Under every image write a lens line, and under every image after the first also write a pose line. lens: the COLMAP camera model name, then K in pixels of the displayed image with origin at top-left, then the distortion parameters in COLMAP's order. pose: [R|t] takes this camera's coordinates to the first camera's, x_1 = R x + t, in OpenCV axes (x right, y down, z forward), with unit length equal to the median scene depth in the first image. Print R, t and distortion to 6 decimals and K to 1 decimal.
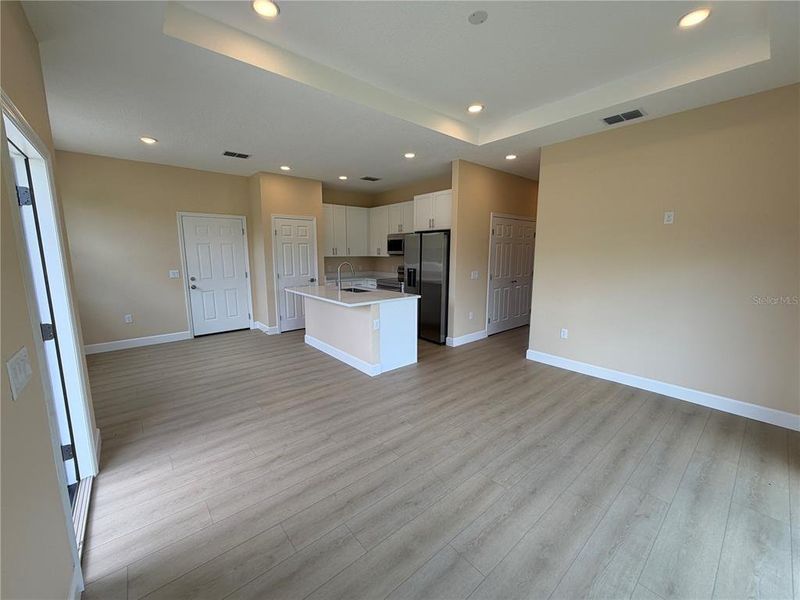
lens RADIAL K [[318.9, 0, 398.2], [0, 318.9, 298.5], [0, 0, 1]] dist [-0.001854, -0.000233]
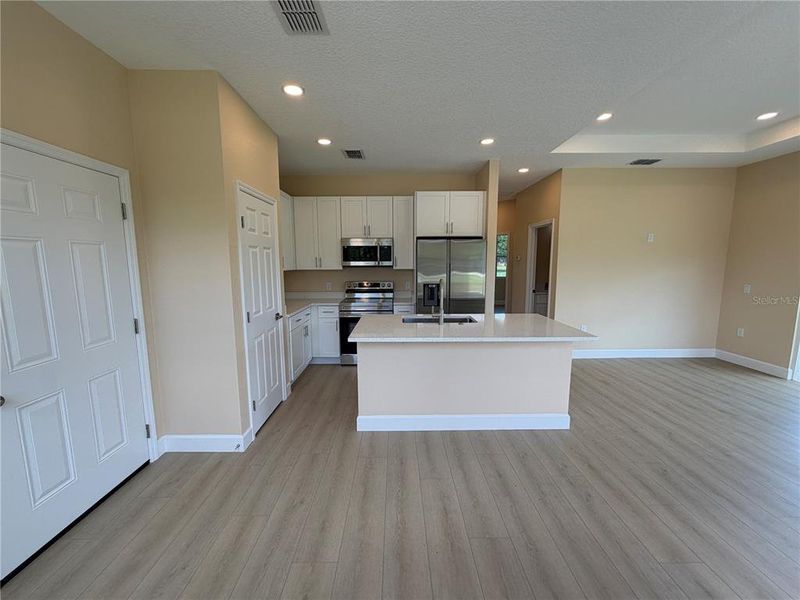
lens RADIAL K [[318.9, 0, 398.2], [0, 318.9, 298.5], [0, 0, 1]] dist [-0.001854, -0.000233]
pose [[0.638895, -0.094448, 0.763474, -0.622390], [0.118140, 0.992708, 0.023943, -0.087040], [-0.760169, 0.074899, 0.645394, 0.569941]]
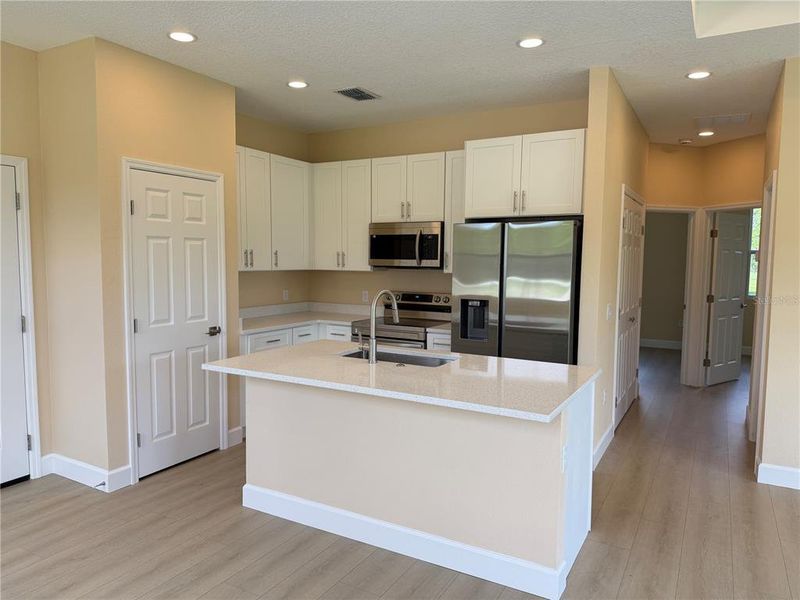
lens RADIAL K [[557.7, 0, 400.0], [0, 557.7, 300.0], [0, 0, 1]] dist [0.075640, -0.098778]
pose [[0.937548, -0.019222, 0.347325, -0.336033], [0.043285, 0.997158, -0.061655, -0.049024], [-0.345153, 0.072838, 0.935716, 0.305011]]
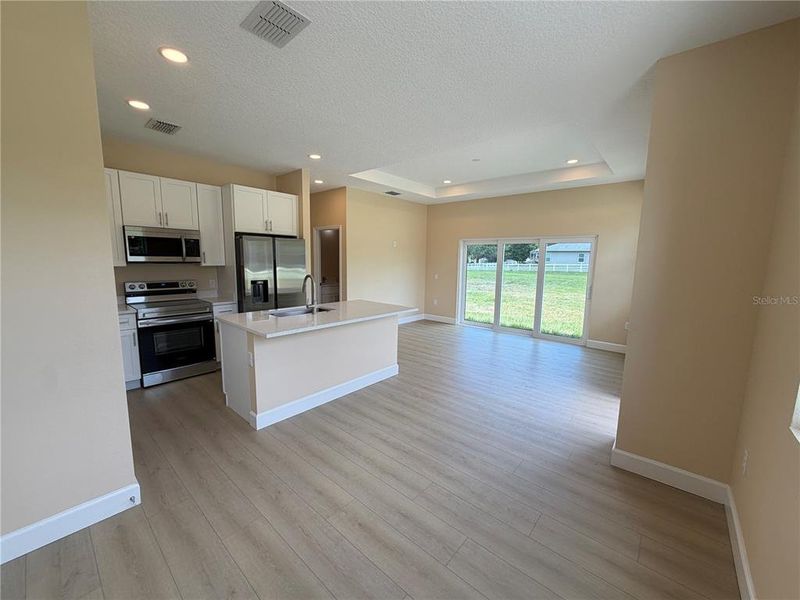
lens RADIAL K [[318.9, 0, 398.2], [0, 318.9, 298.5], [0, 0, 1]] dist [-0.001854, -0.000233]
pose [[-0.155080, -0.128816, 0.979468, -0.802286], [0.127912, 0.980498, 0.149204, -0.124671], [-0.979586, 0.148424, -0.135578, 0.789807]]
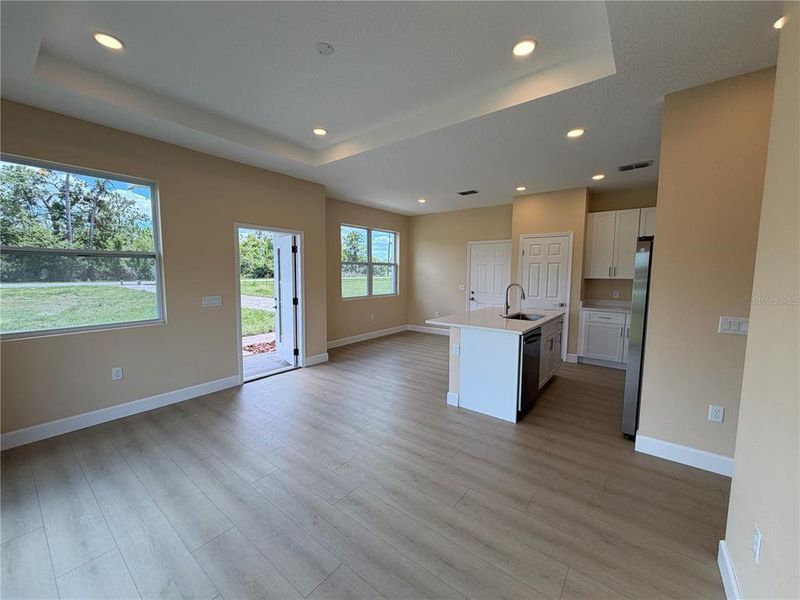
lens RADIAL K [[318.9, 0, 398.2], [0, 318.9, 298.5], [0, 0, 1]] dist [-0.001854, -0.000233]
pose [[0.208323, 0.085917, -0.974279, 0.547041], [-0.151836, 0.986898, 0.054564, -0.062257], [0.966203, 0.136564, 0.218639, 0.436396]]
